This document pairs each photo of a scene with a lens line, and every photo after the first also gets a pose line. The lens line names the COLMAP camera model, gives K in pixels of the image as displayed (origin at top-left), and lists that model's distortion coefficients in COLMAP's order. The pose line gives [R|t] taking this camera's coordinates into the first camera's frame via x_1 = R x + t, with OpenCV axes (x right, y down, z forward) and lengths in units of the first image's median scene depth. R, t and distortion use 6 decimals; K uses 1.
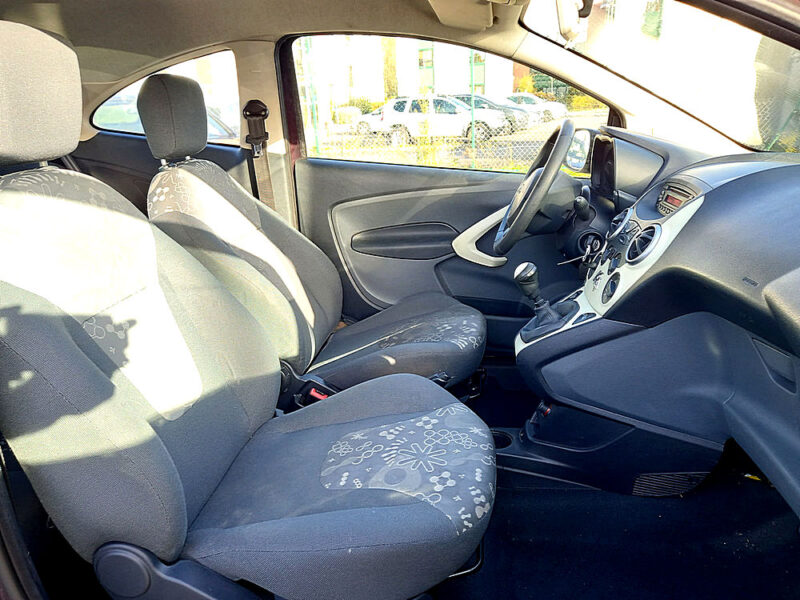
lens RADIAL K [[581.4, 0, 404.1], [0, 581.4, 302.0], [0, 0, 1]] dist [0.071760, -0.054838]
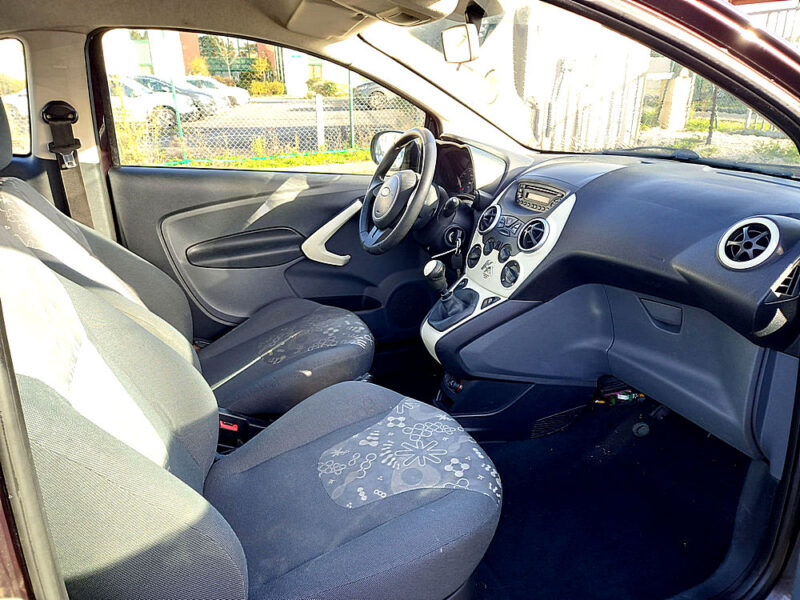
lens RADIAL K [[581.4, 0, 404.1], [0, 581.4, 302.0], [0, 0, 1]] dist [0.071760, -0.054838]
pose [[0.869995, -0.150227, 0.469618, -0.266695], [0.139099, 0.988547, 0.058540, -0.044183], [-0.473033, 0.014394, 0.880927, 0.035795]]
